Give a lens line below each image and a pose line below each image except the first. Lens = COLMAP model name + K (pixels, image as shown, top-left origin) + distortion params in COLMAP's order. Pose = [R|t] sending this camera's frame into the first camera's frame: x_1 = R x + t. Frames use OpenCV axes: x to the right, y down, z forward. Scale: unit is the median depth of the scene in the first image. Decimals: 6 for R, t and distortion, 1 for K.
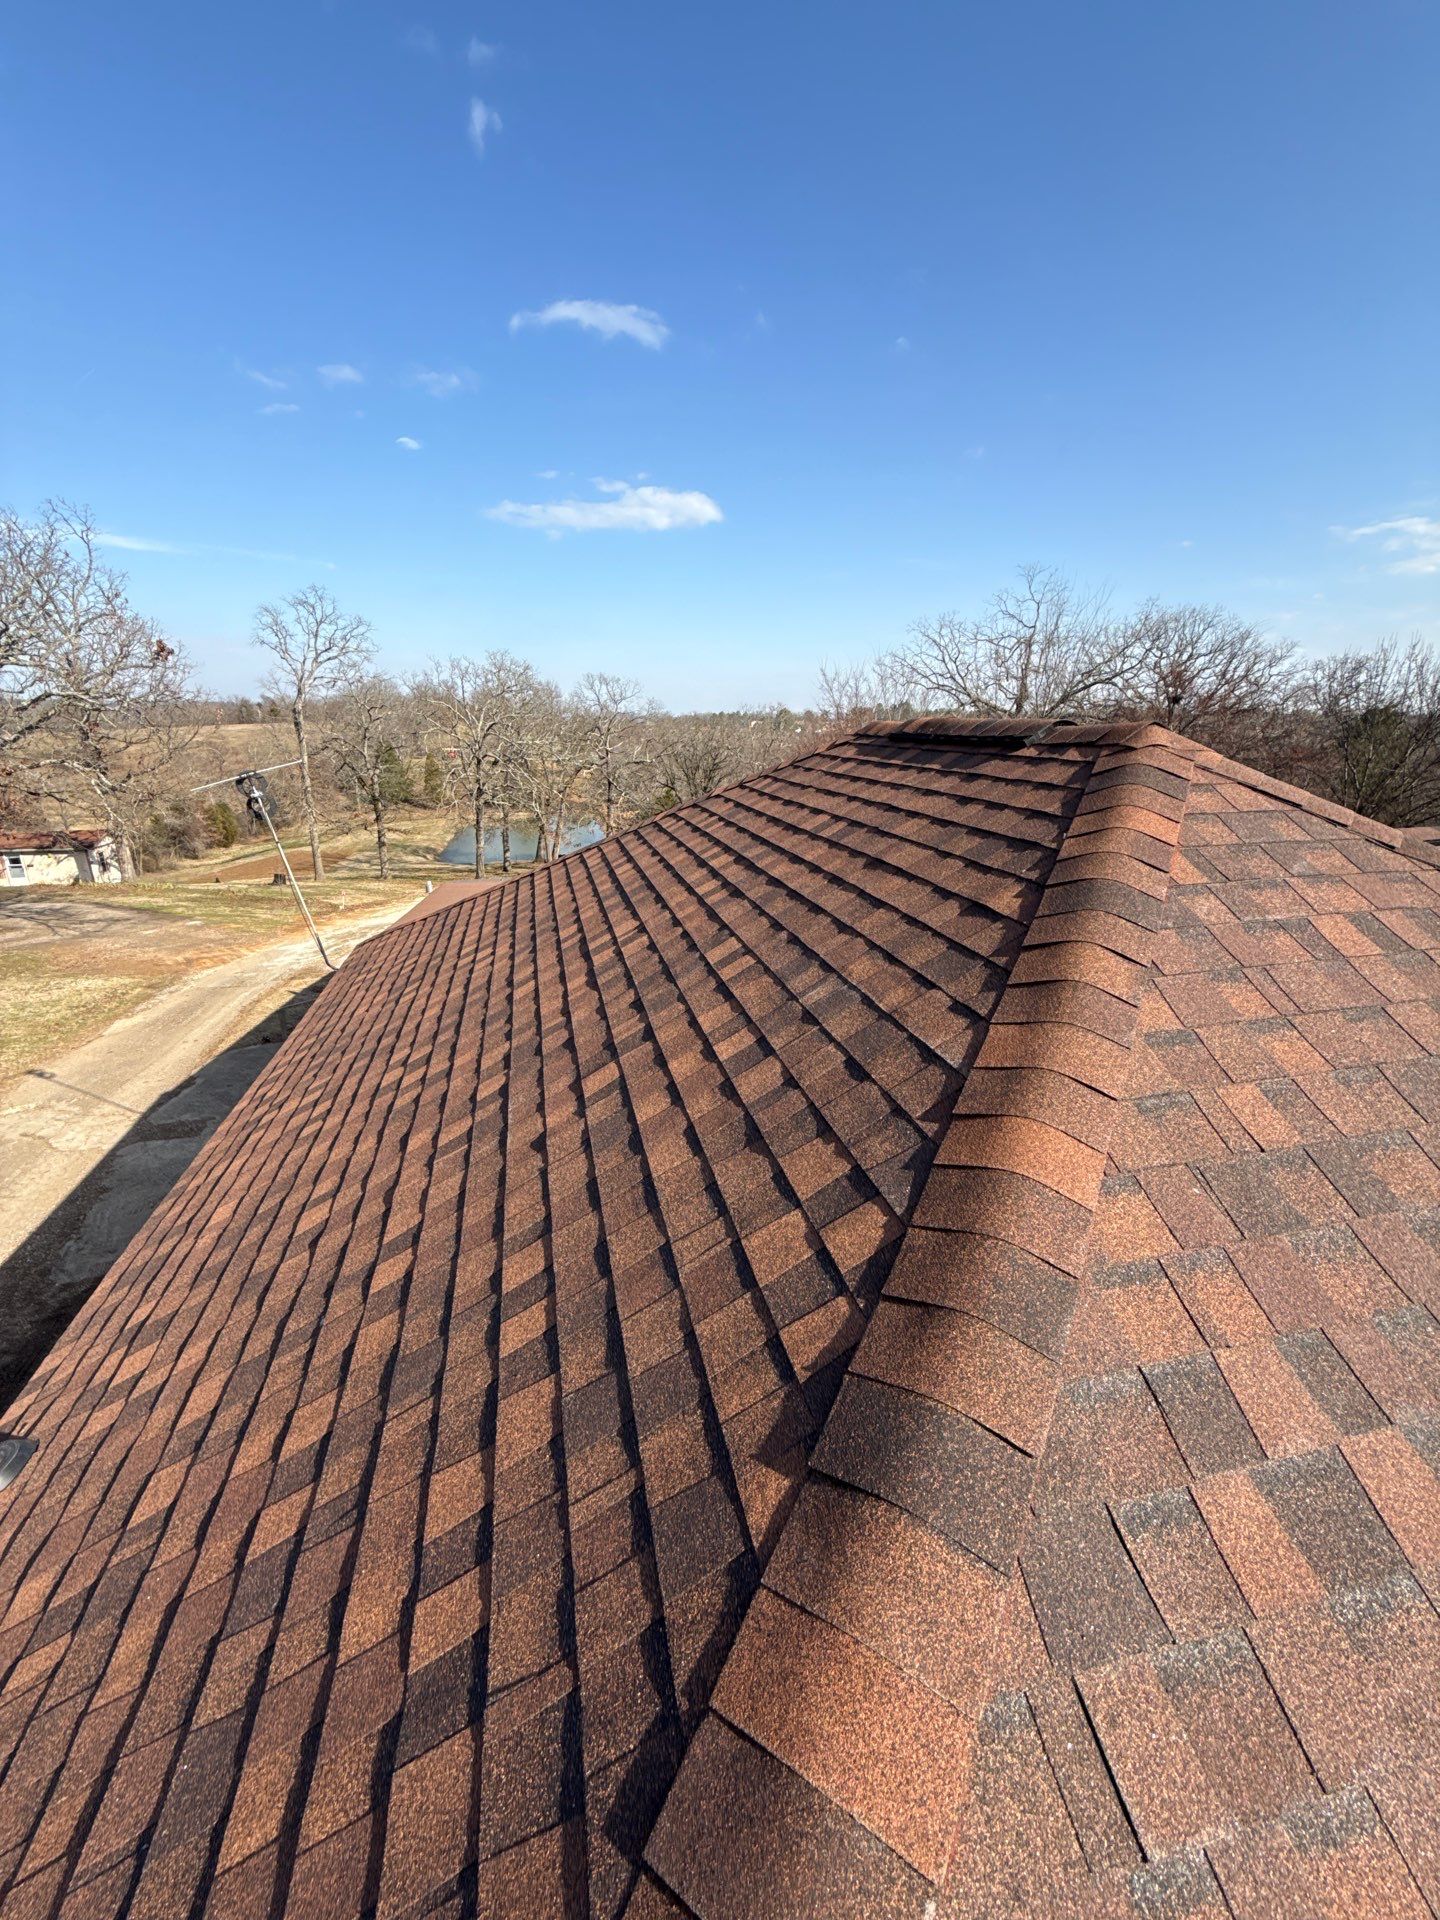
lens RADIAL K [[759.8, 0, 717.6], [0, 759.8, 958.6], [0, 0, 1]] dist [0.000901, -0.000295]
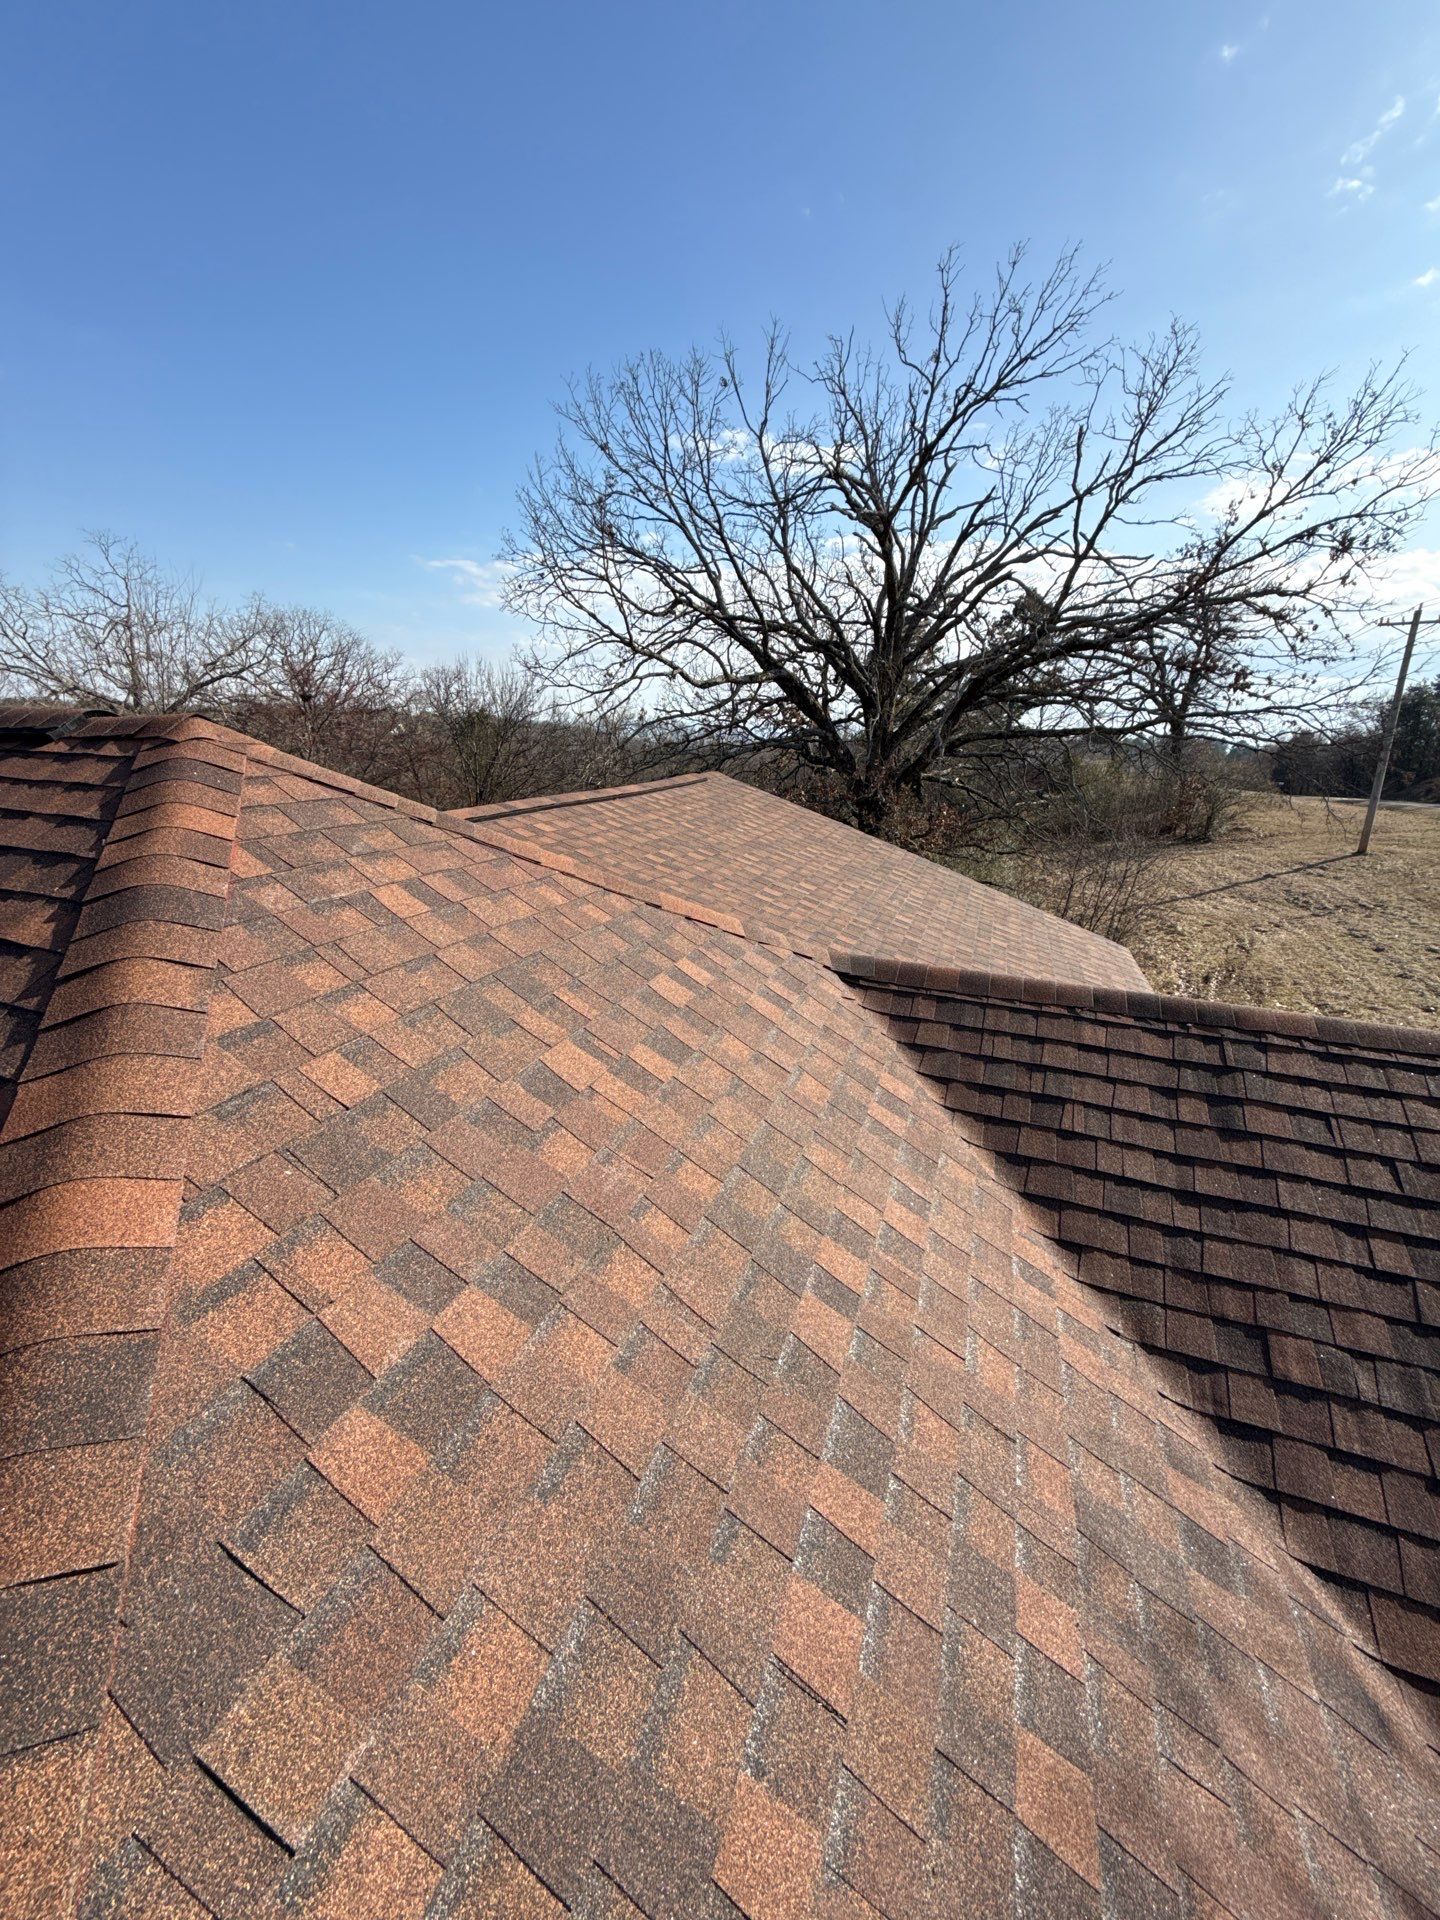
lens RADIAL K [[759.8, 0, 717.6], [0, 759.8, 958.6], [0, 0, 1]] dist [0.000901, -0.000295]
pose [[0.557711, -0.229780, 0.797596, 0.134028], [0.227285, 0.966468, 0.119503, 0.024341], [-0.798311, 0.114634, 0.591235, -0.062968]]
